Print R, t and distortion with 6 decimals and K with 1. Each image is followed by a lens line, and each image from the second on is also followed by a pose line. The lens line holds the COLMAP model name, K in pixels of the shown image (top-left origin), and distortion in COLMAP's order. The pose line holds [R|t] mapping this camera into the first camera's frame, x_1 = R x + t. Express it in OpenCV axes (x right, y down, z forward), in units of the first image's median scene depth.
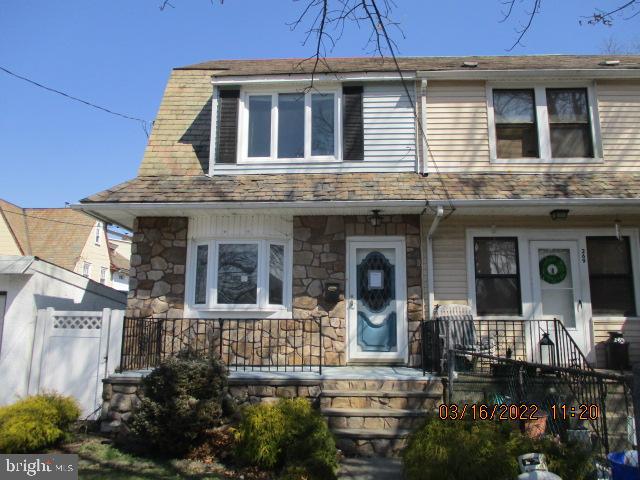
lens RADIAL K [[537.2, 0, 319.7], [0, 537.2, 239.3], [0, 0, 1]] dist [-0.017303, 0.000569]
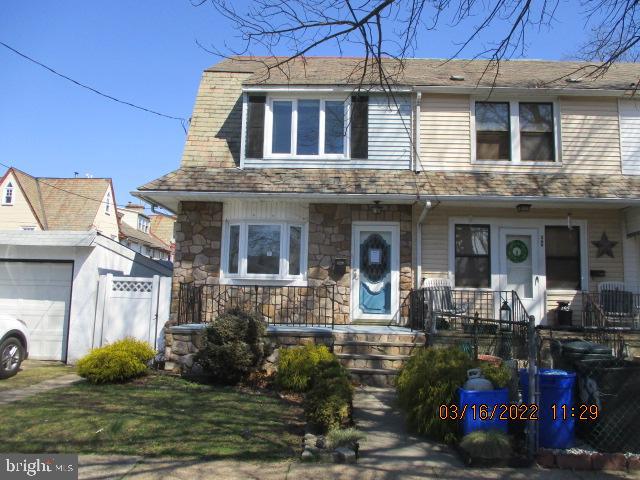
lens RADIAL K [[537.2, 0, 320.5], [0, 537.2, 240.6], [0, 0, 1]] dist [-0.017303, 0.000569]
pose [[0.999573, 0.020696, 0.020606, -0.047347], [-0.021901, 0.997953, 0.060089, -0.032762], [-0.019320, -0.060515, 0.997980, -0.230256]]
